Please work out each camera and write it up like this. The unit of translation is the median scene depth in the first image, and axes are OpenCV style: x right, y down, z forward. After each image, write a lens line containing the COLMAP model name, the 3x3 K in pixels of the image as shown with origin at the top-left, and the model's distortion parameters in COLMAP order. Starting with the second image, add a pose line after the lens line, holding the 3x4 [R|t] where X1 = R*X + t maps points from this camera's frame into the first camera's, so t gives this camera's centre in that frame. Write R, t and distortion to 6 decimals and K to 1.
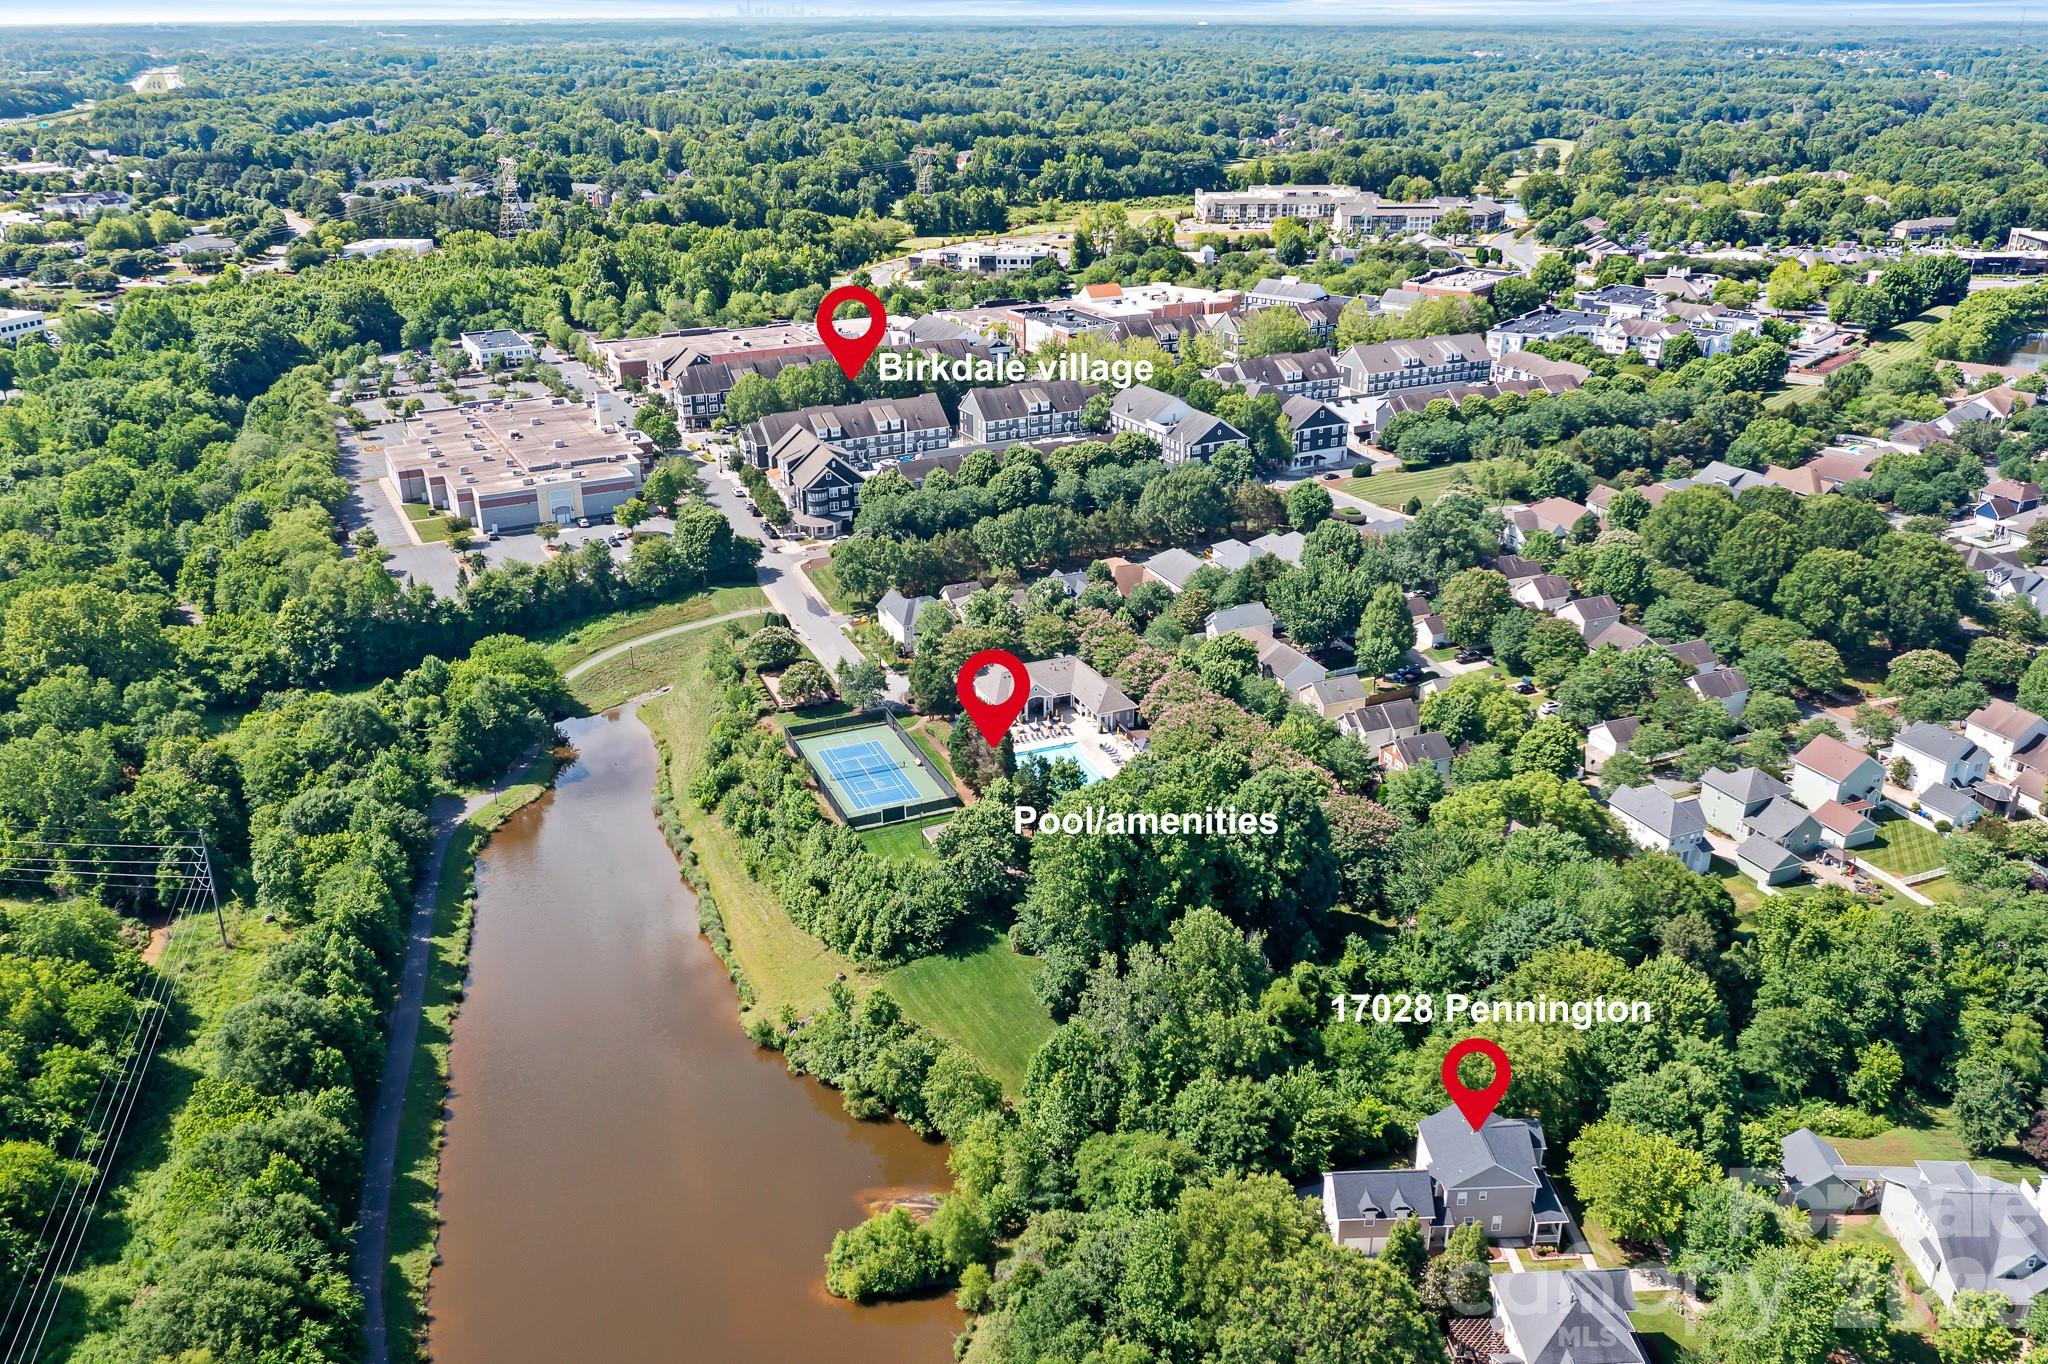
lens RADIAL K [[1610.6, 0, 1025.0], [0, 1610.6, 690.6], [0, 0, 1]] dist [-0.016838, 0.011122]
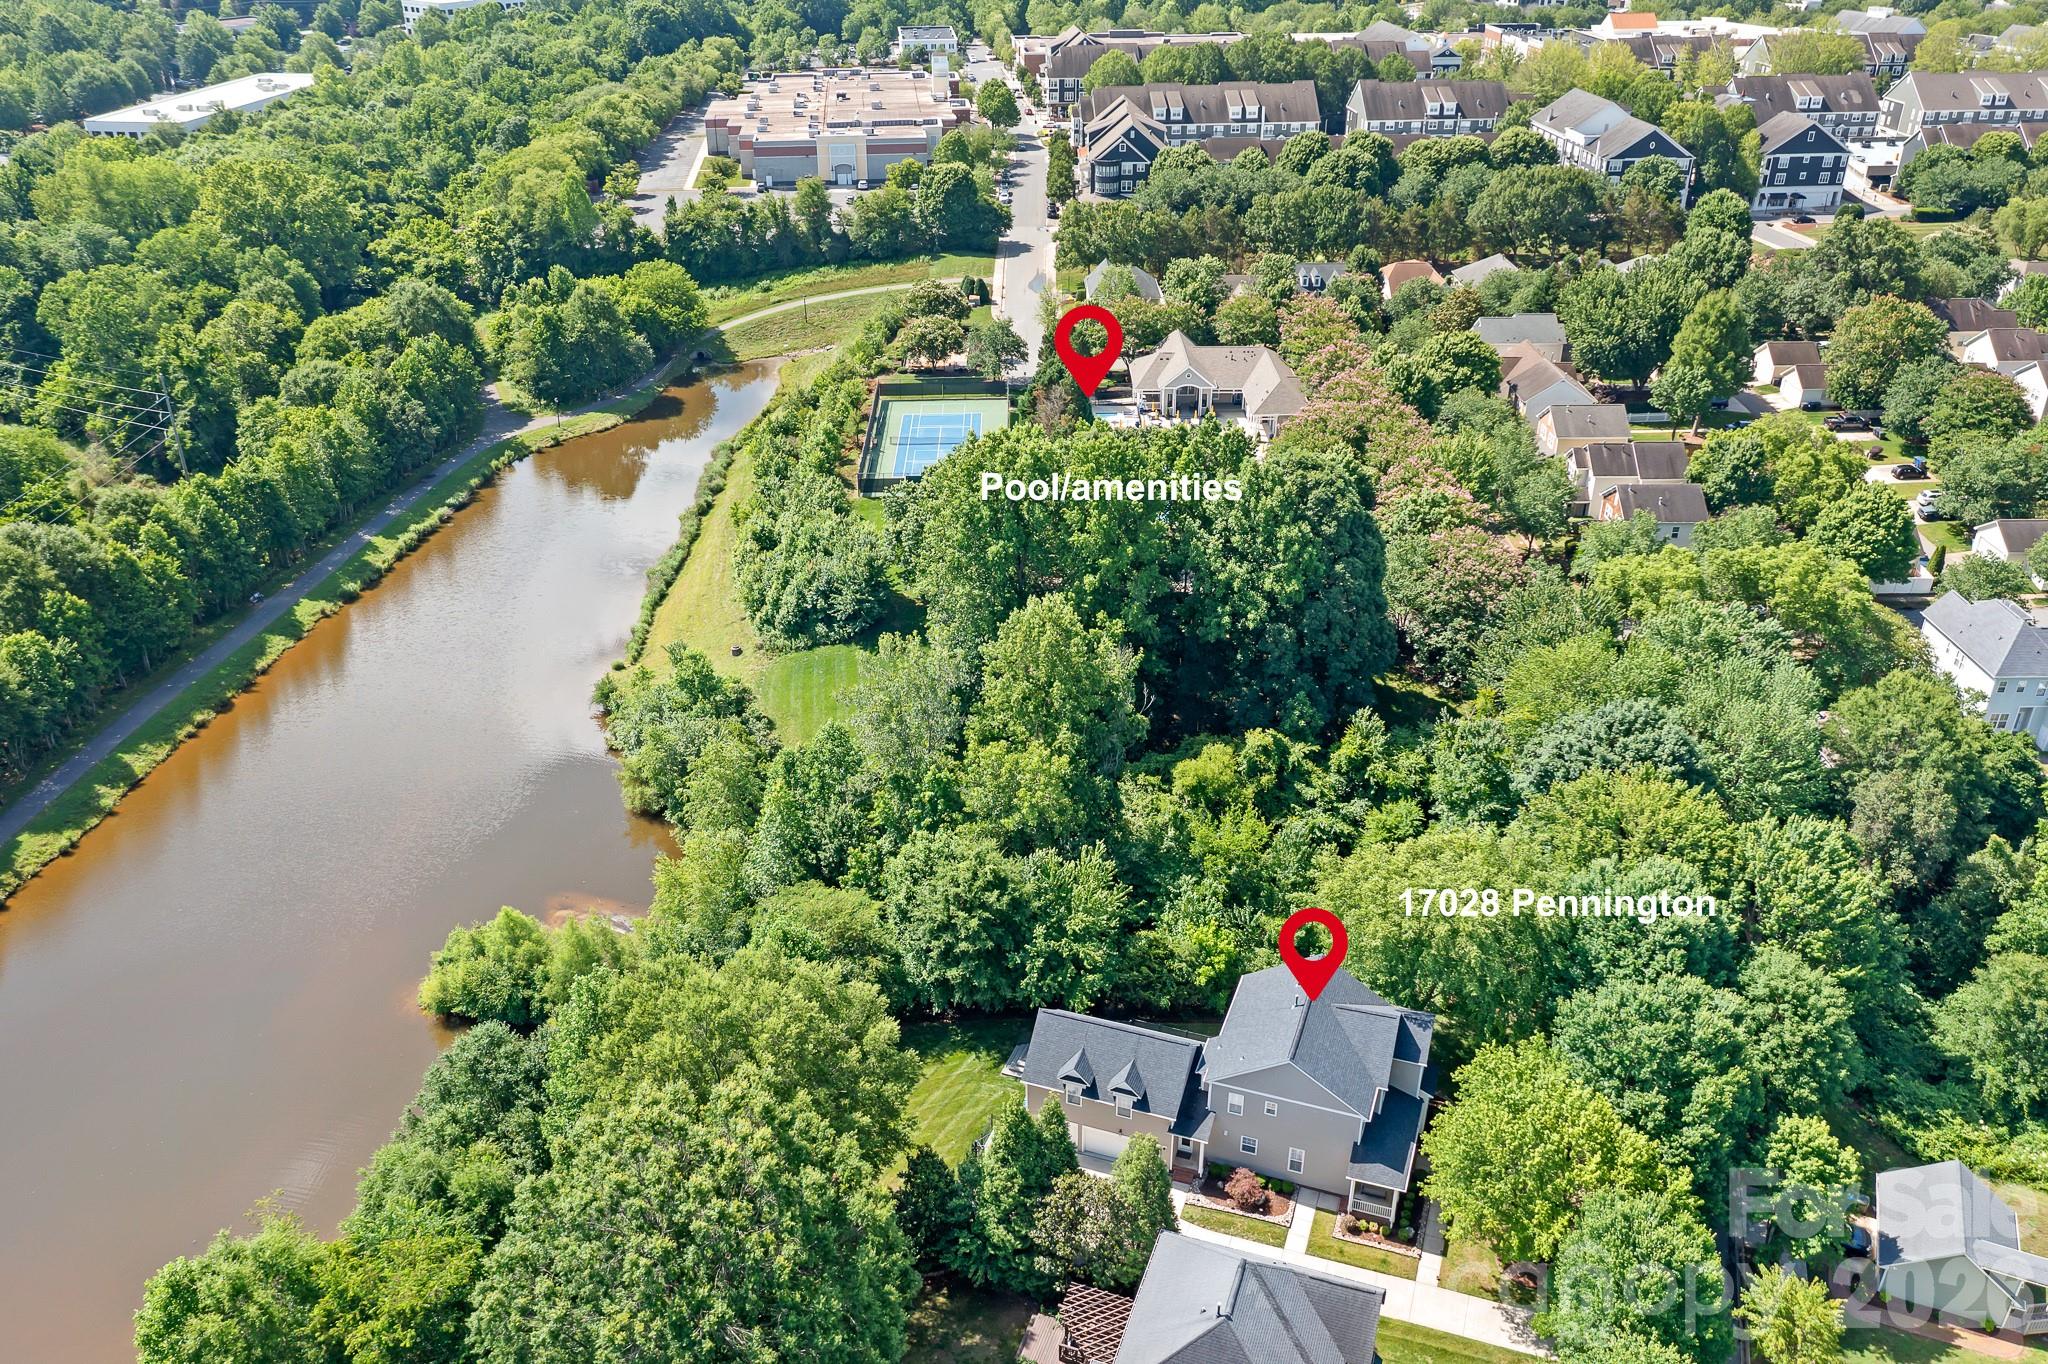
lens RADIAL K [[1610.6, 0, 1022.0], [0, 1610.6, 676.1], [0, 0, 1]] dist [-0.016838, 0.011122]
pose [[0.926306, 0.179186, -0.331435, 0.176886], [-0.146144, 0.981676, 0.122284, 0.047972], [0.347273, -0.064835, 0.935520, 0.205080]]
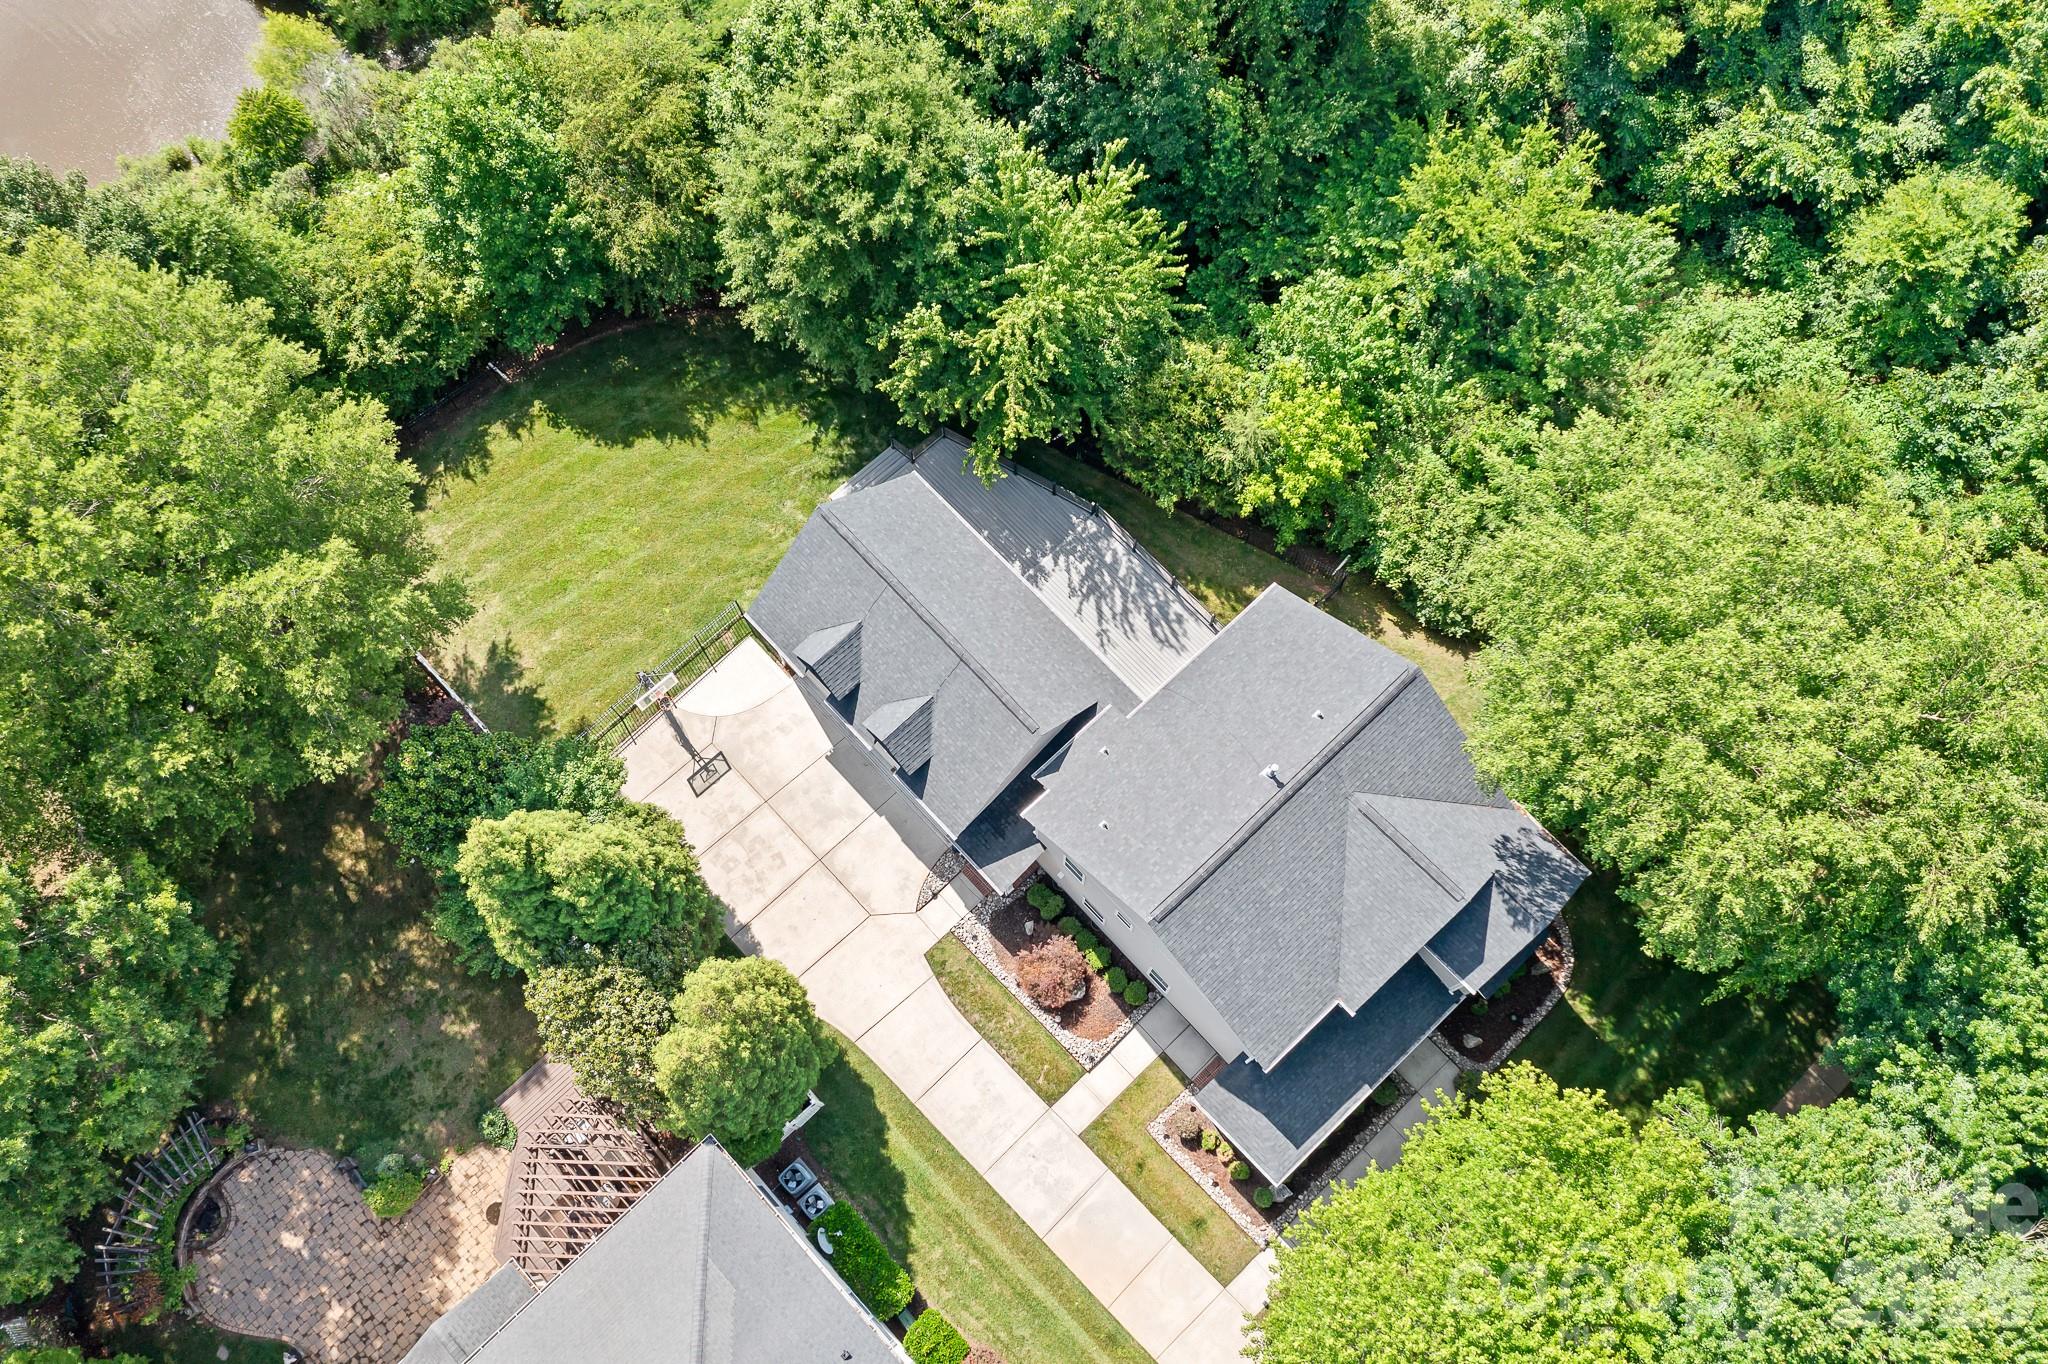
lens RADIAL K [[1610.6, 0, 1020.5], [0, 1610.6, 679.6], [0, 0, 1]] dist [-0.016838, 0.011122]
pose [[0.649140, 0.725461, -0.228744, 0.148126], [-0.285631, 0.511177, 0.810625, 0.030404], [0.705006, -0.460873, 0.539039, 0.409070]]
